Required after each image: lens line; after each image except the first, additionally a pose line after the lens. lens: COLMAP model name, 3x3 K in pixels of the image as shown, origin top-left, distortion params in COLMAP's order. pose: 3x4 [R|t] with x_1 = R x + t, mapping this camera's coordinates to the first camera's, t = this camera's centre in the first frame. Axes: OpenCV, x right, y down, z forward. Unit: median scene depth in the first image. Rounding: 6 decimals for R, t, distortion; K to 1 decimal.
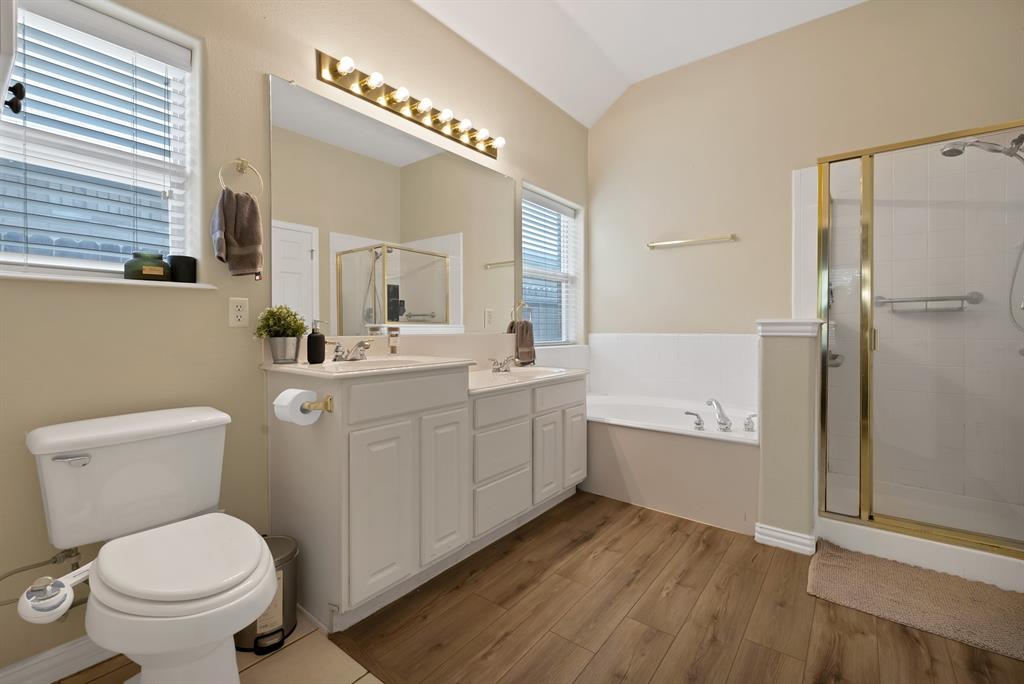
lens RADIAL K [[446.1, 0, 515.4], [0, 446.1, 334.0], [0, 0, 1]] dist [-0.001334, -0.000103]
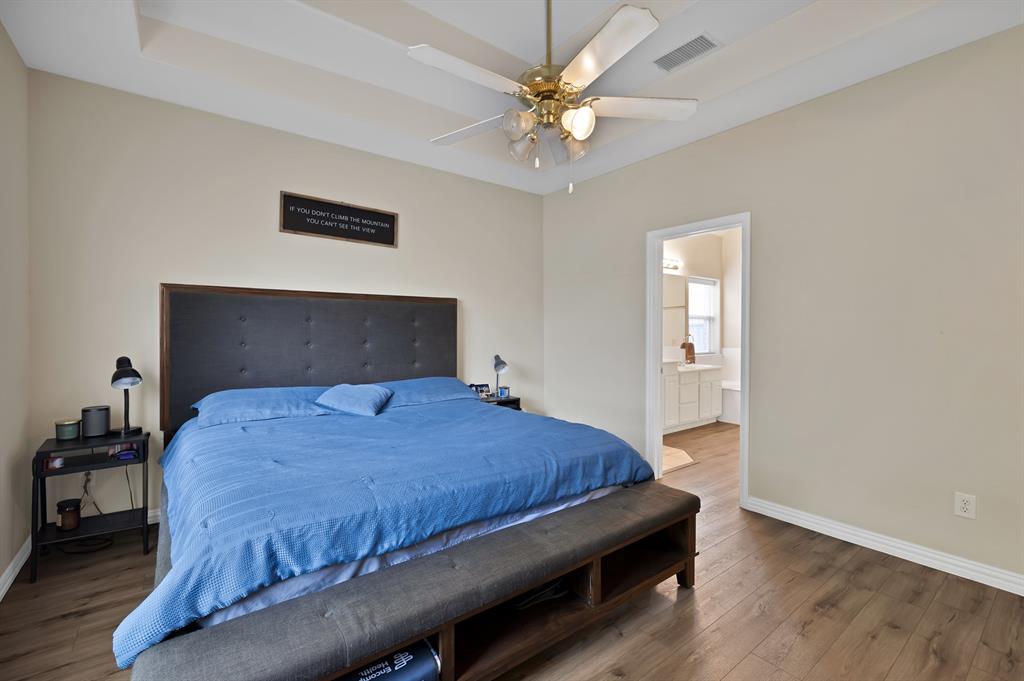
lens RADIAL K [[446.1, 0, 515.4], [0, 446.1, 332.5], [0, 0, 1]] dist [-0.001334, -0.000103]
pose [[0.965971, 0.004868, -0.258605, -0.236232], [-0.007570, 0.999927, -0.009455, -0.052279], [0.258540, 0.011091, 0.965937, -1.278847]]
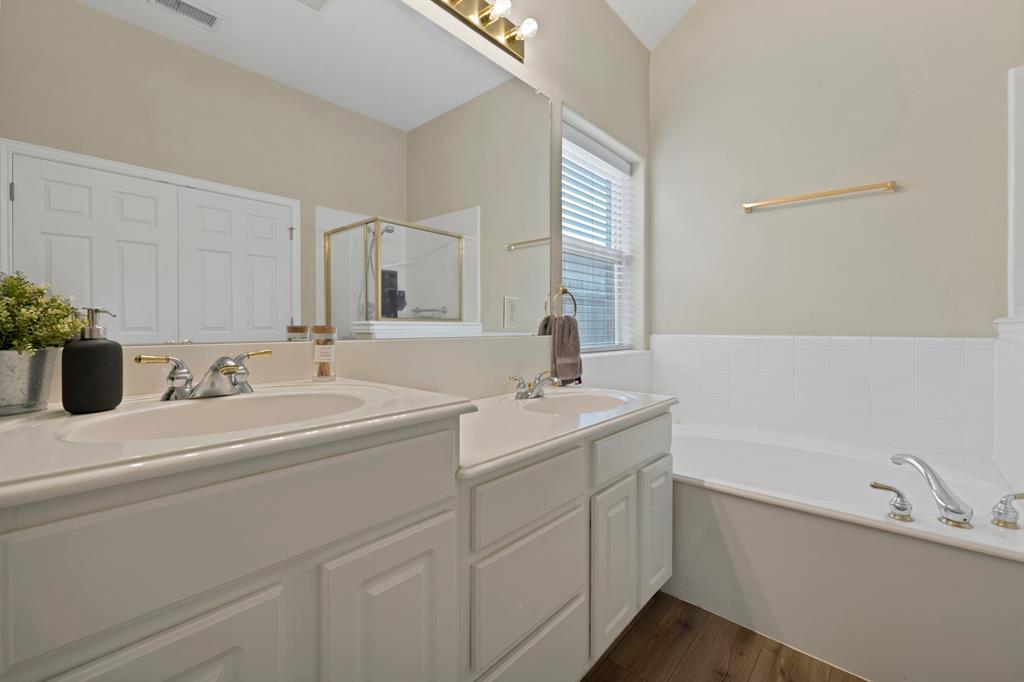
lens RADIAL K [[434.7, 0, 511.4], [0, 434.7, 332.2], [0, 0, 1]] dist [-0.000788, -0.000388]
pose [[0.997606, 0.003034, -0.069087, -0.014535], [-0.002986, 0.999995, 0.000789, -0.006185], [0.069089, -0.000581, 0.997610, 0.359144]]
